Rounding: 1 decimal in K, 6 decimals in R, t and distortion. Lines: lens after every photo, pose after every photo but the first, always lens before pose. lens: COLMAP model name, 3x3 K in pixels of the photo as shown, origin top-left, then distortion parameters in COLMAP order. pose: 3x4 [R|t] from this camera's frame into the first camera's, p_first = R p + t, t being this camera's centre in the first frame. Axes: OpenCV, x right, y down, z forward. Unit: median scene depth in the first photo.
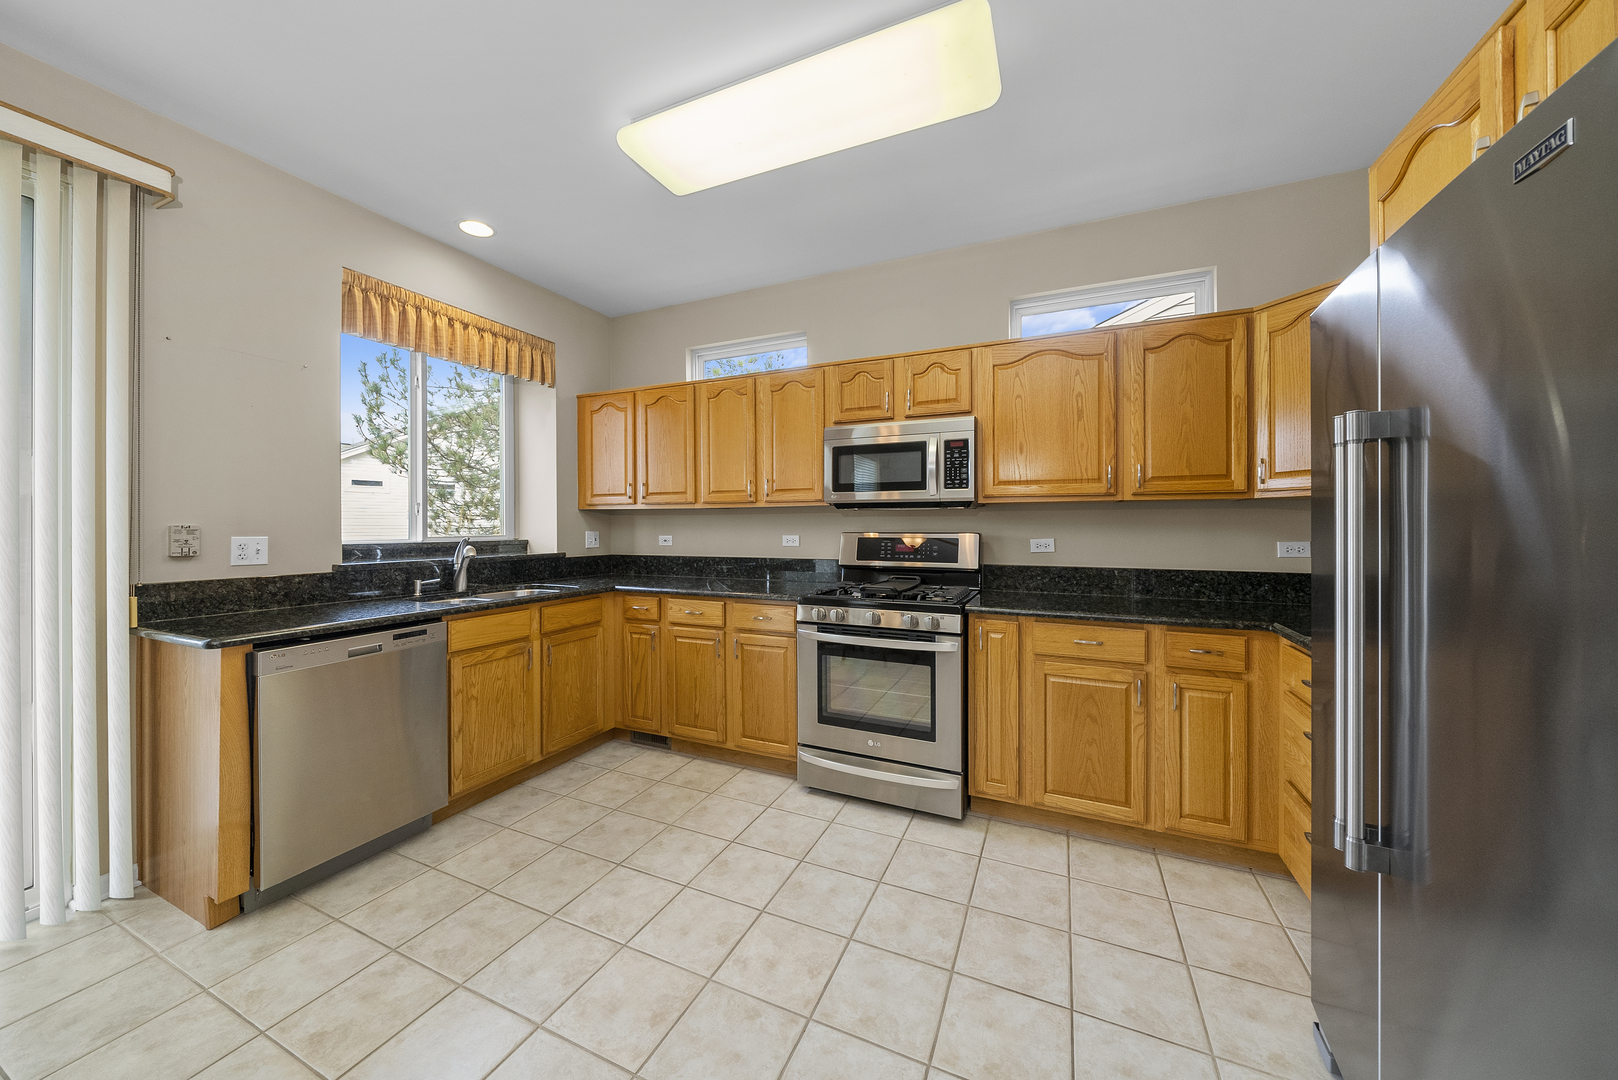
lens RADIAL K [[563.7, 0, 806.0], [0, 563.7, 521.6], [0, 0, 1]] dist [-0.000828, 0.000089]
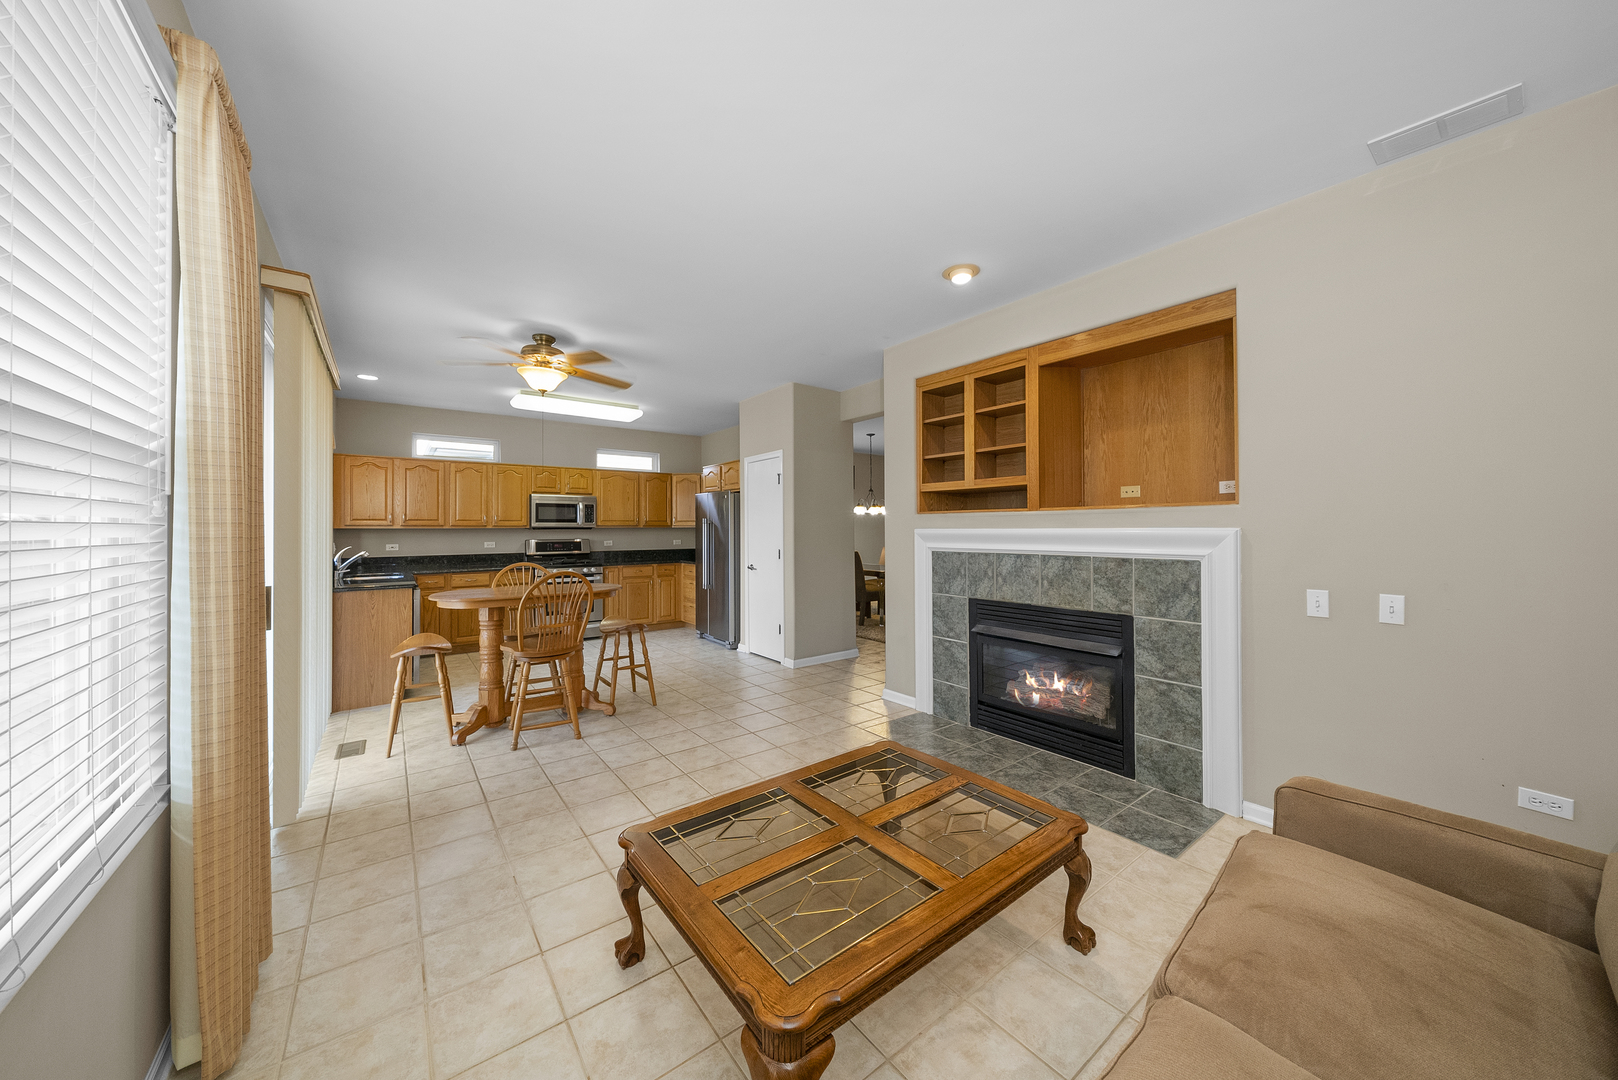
lens RADIAL K [[553.1, 0, 799.4], [0, 553.1, 525.0], [0, 0, 1]] dist [-0.000977, -0.000005]
pose [[0.483241, 0.005444, 0.875471, -1.618053], [-0.000837, 0.999983, -0.005756, -0.033436], [-0.875487, 0.002049, 0.483237, -1.195704]]
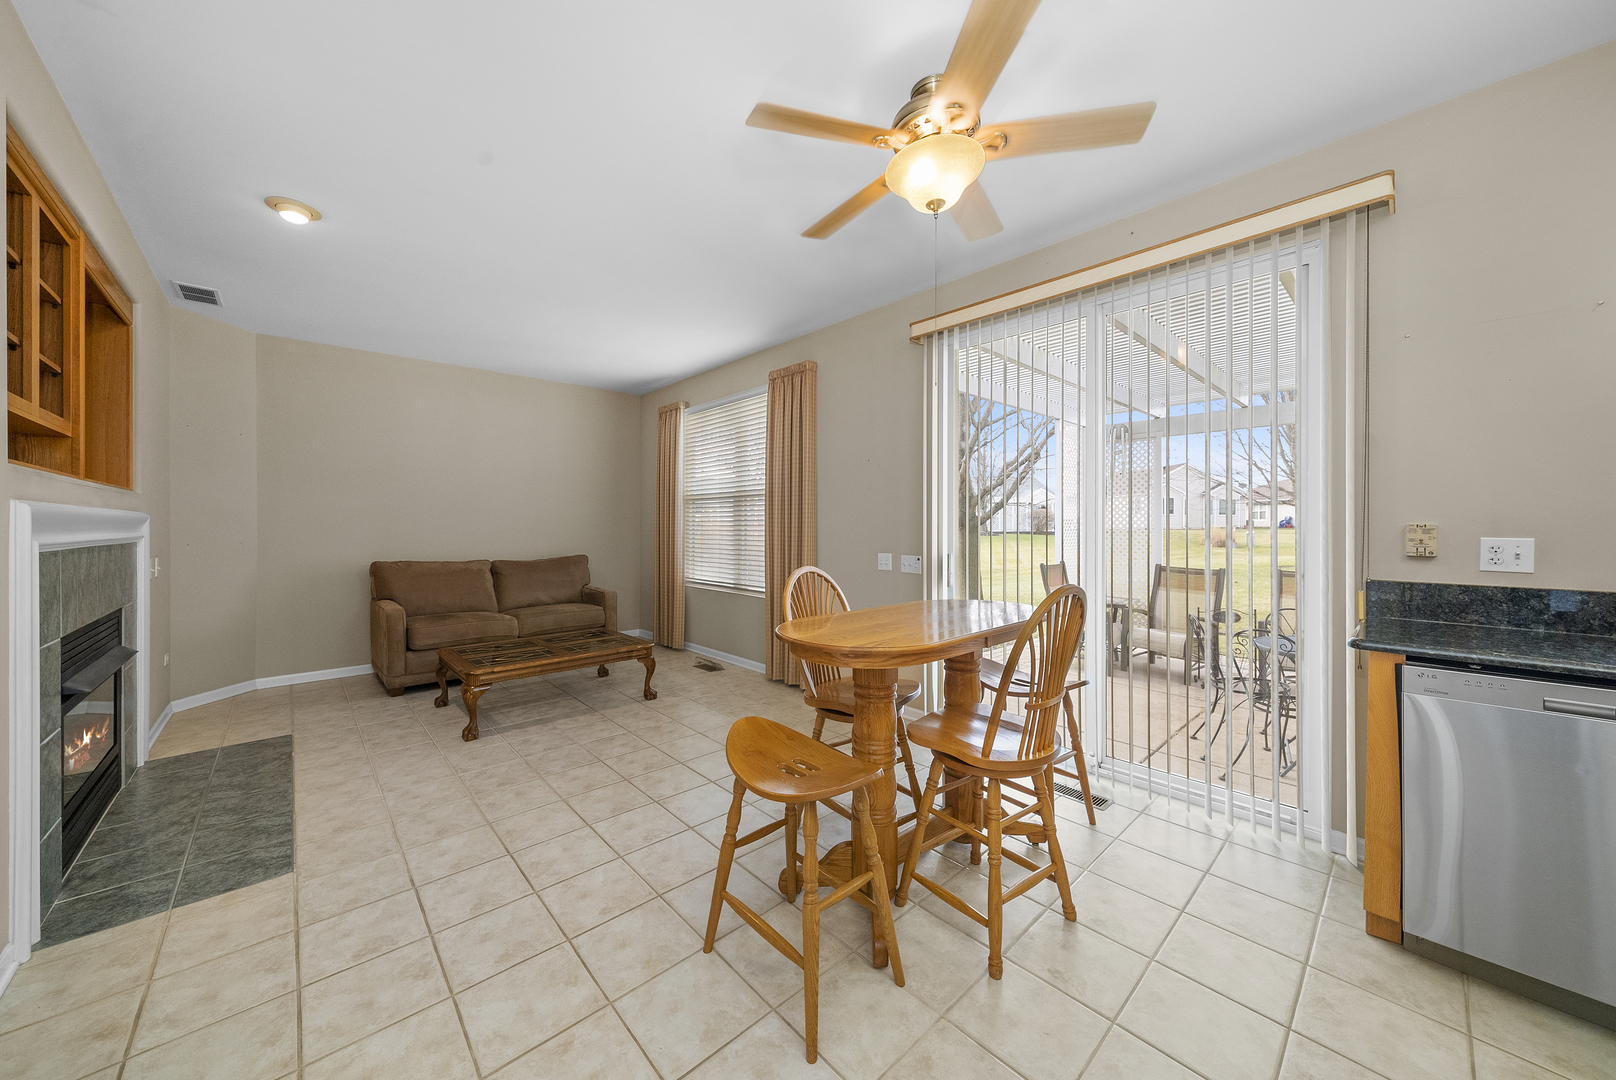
lens RADIAL K [[565.8, 0, 801.0], [0, 565.8, 527.1], [0, 0, 1]] dist [-0.001395, -0.000017]
pose [[-0.394542, 0.002172, -0.918875, 0.162296], [0.005675, 0.999984, -0.000073, 0.004335], [0.918860, -0.005243, -0.394548, 0.323215]]
